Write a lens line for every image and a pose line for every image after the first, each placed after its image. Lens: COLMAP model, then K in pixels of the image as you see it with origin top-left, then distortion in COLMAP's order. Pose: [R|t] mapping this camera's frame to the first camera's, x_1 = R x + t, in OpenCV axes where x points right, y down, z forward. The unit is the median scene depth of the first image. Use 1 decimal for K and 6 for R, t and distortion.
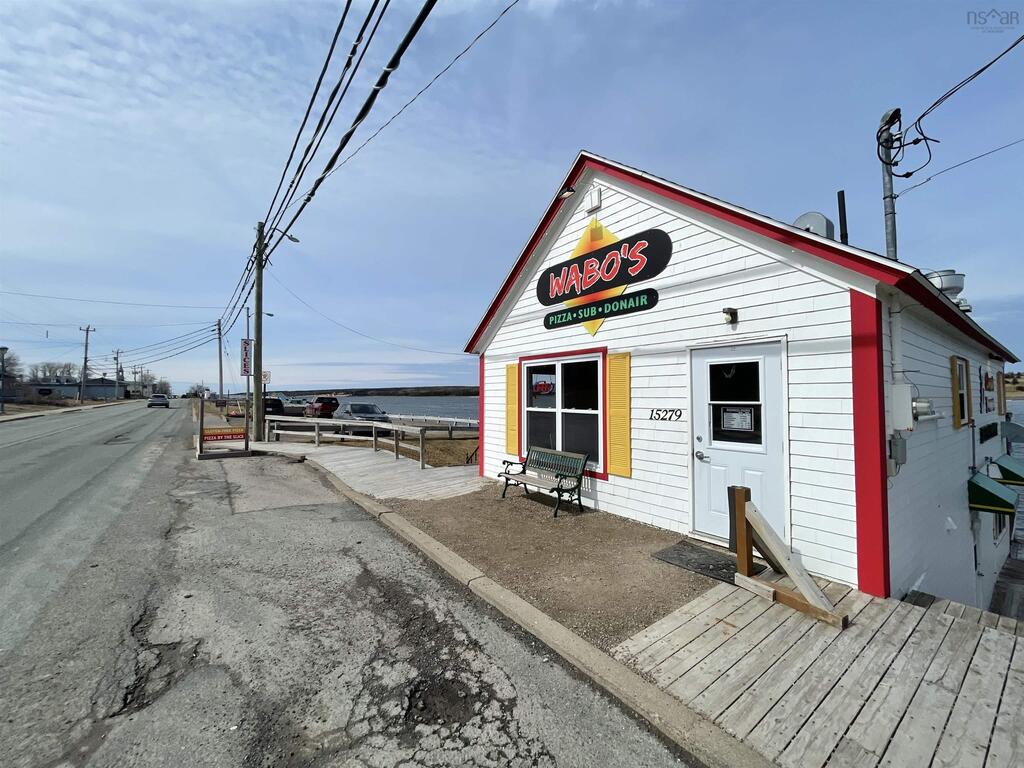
lens RADIAL K [[412.9, 0, 513.4], [0, 412.9, 384.6], [0, 0, 1]] dist [-0.010439, 0.000114]
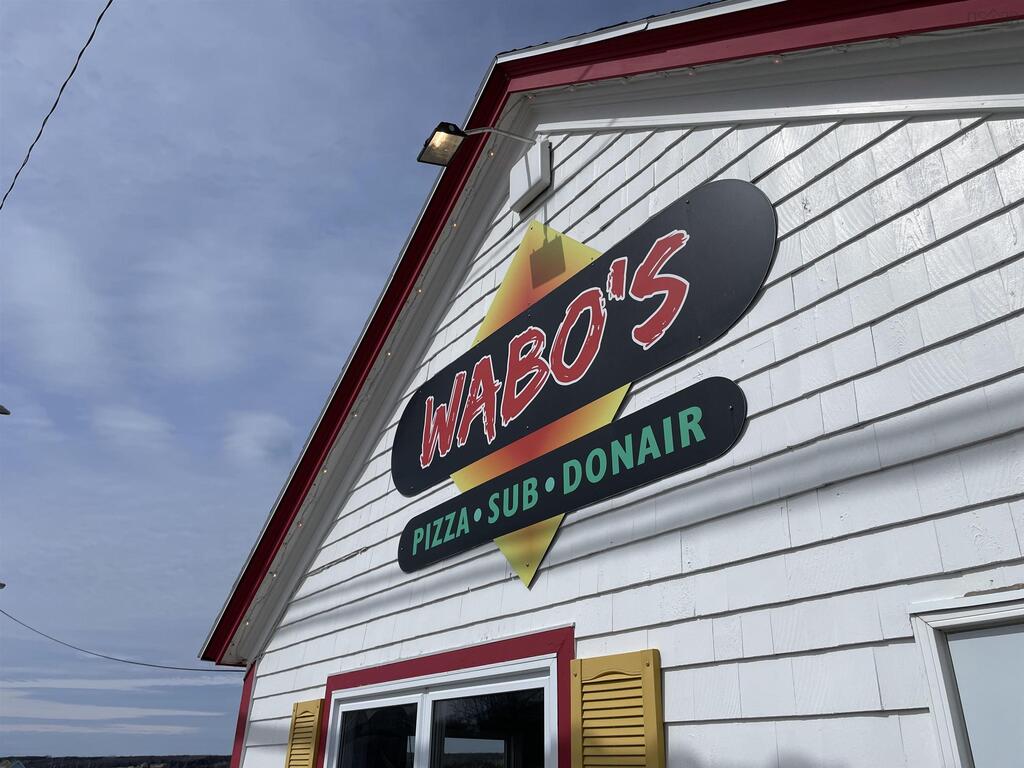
lens RADIAL K [[780.1, 0, 516.0], [0, 780.1, 376.8], [0, 0, 1]] dist [0.073635, -0.003293]
pose [[0.999844, 0.000478, -0.017650, 0.202465], [-0.007912, 0.905790, -0.423653, -0.028288], [0.015785, 0.423727, 0.905652, 0.515862]]
